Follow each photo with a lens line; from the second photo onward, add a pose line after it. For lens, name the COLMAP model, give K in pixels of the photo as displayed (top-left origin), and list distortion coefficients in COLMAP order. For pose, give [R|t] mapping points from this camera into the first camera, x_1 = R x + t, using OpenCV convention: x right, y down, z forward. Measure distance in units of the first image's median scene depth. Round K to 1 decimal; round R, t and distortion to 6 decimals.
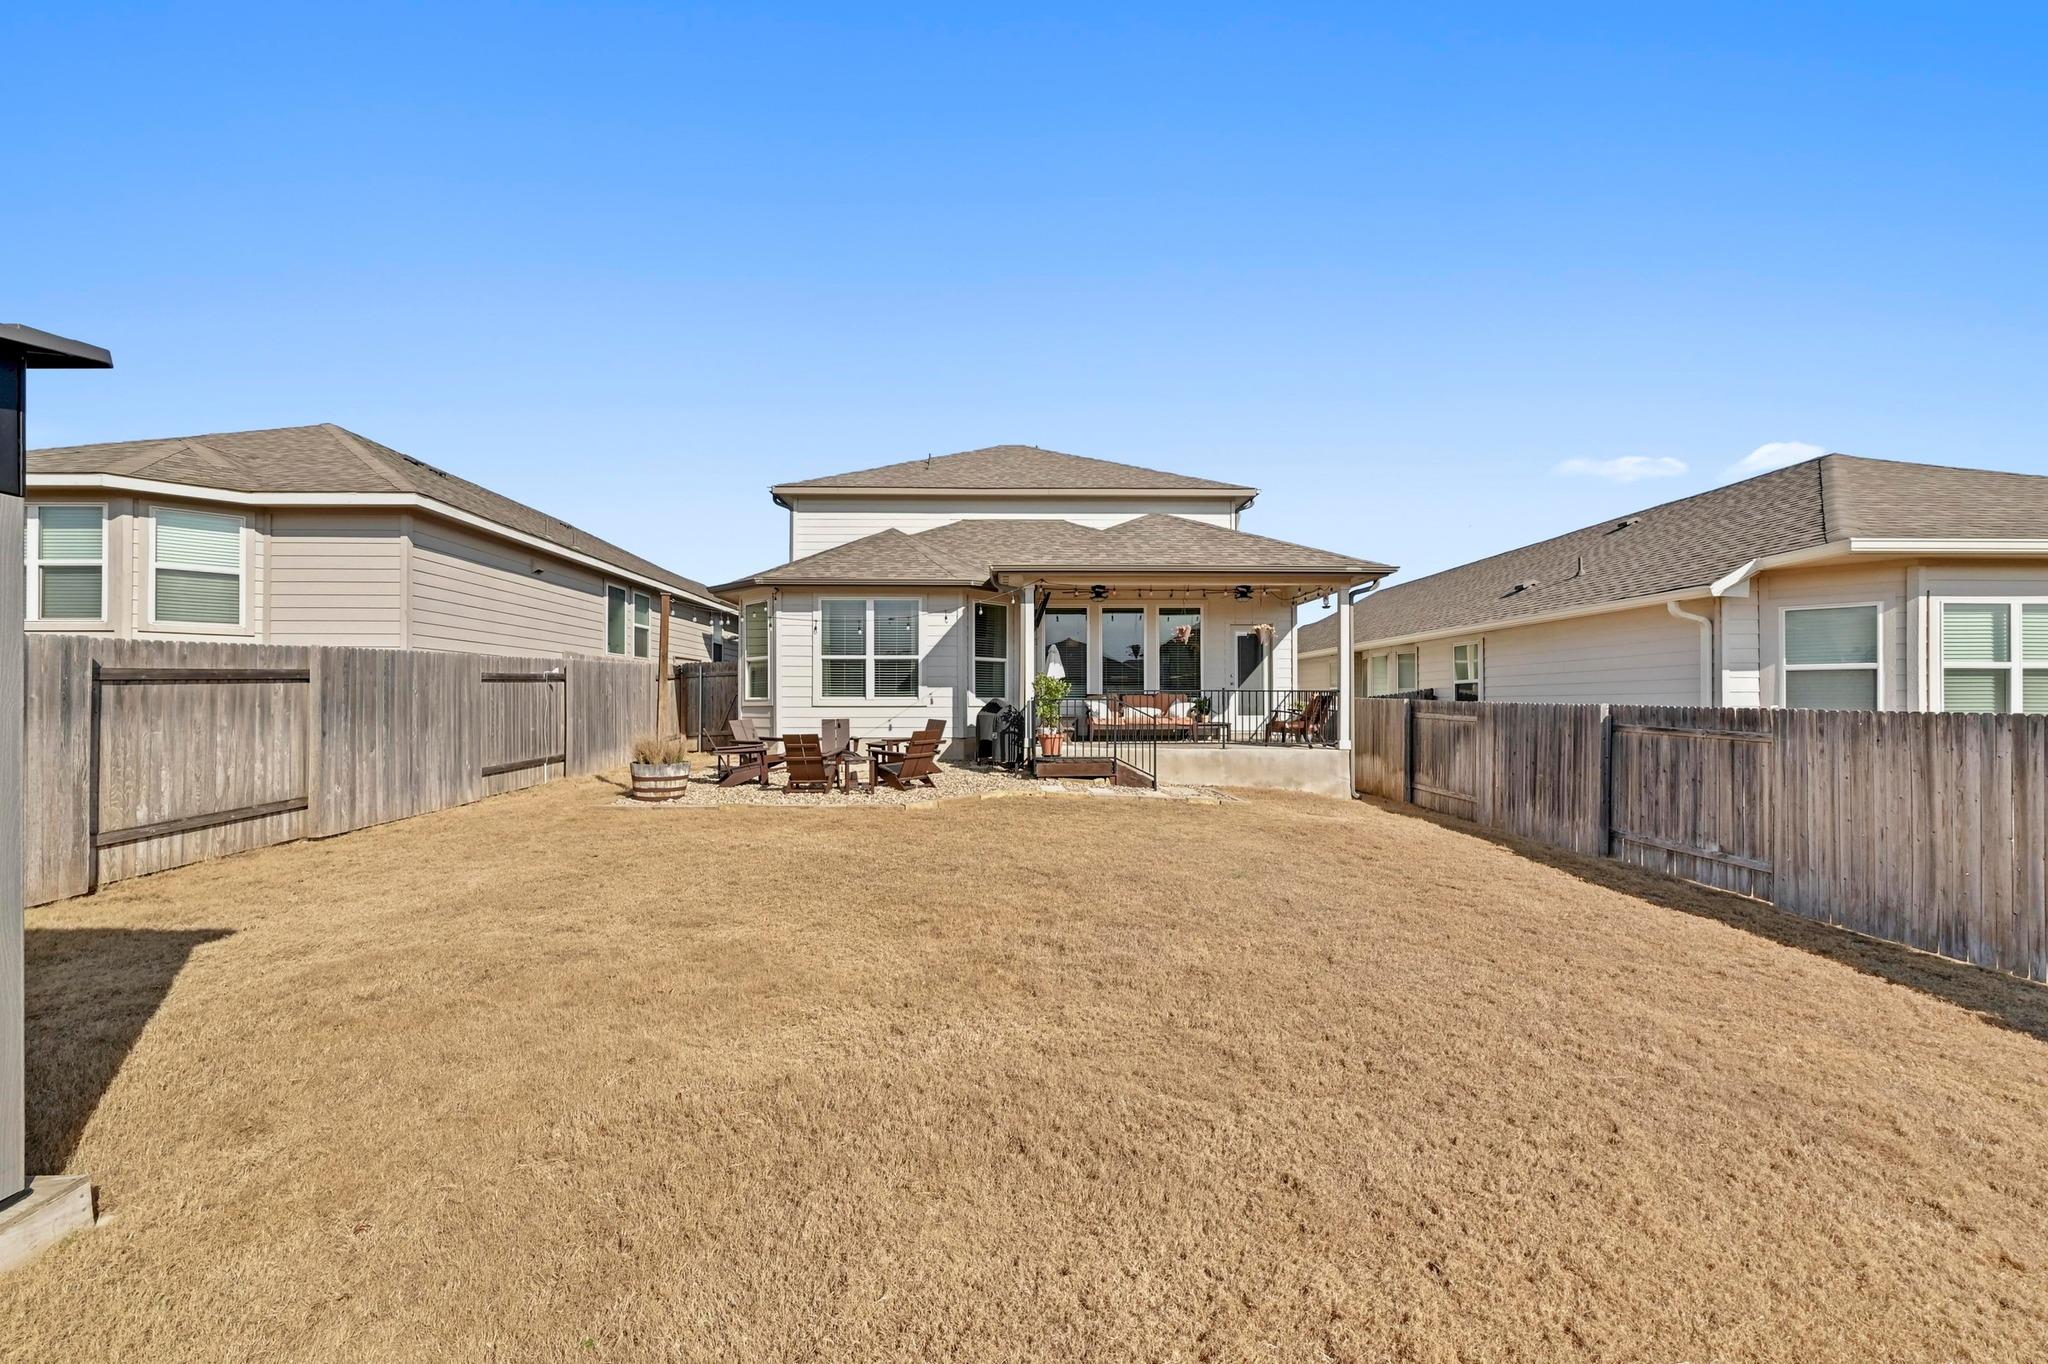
lens RADIAL K [[830.9, 0, 1023.0], [0, 830.9, 690.1], [0, 0, 1]] dist [-0.002208, 0.000009]
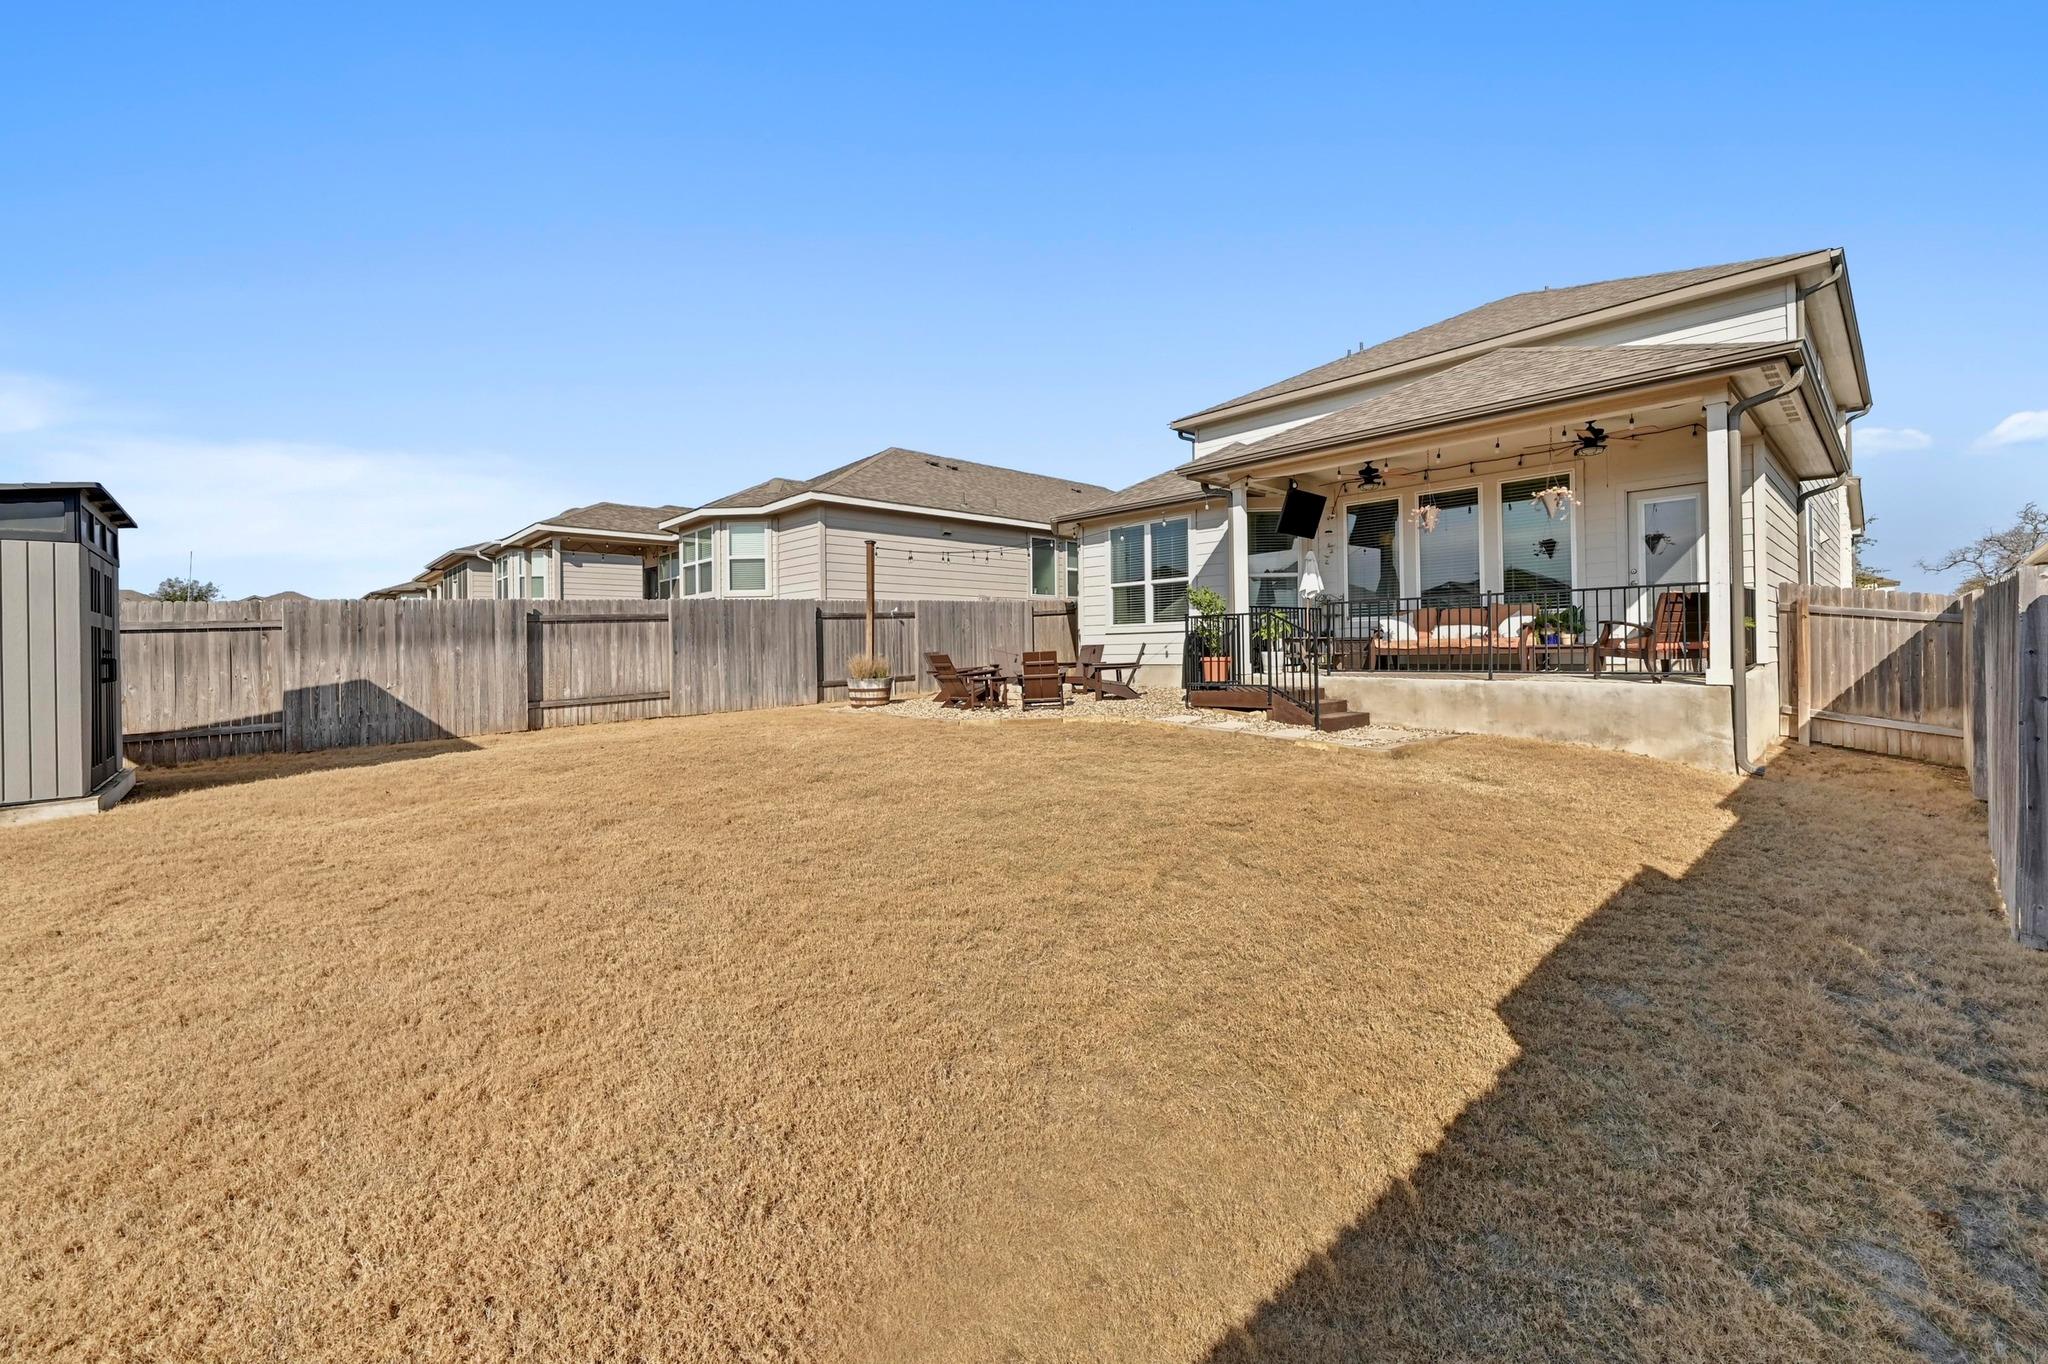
lens RADIAL K [[830.9, 0, 1044.8], [0, 830.9, 646.2], [0, 0, 1]] dist [-0.002208, 0.000009]
pose [[0.662137, -0.013213, -0.749266, 0.513757], [0.025399, 0.999666, 0.004817, 0.030508], [0.748952, -0.022220, 0.662251, 0.279632]]
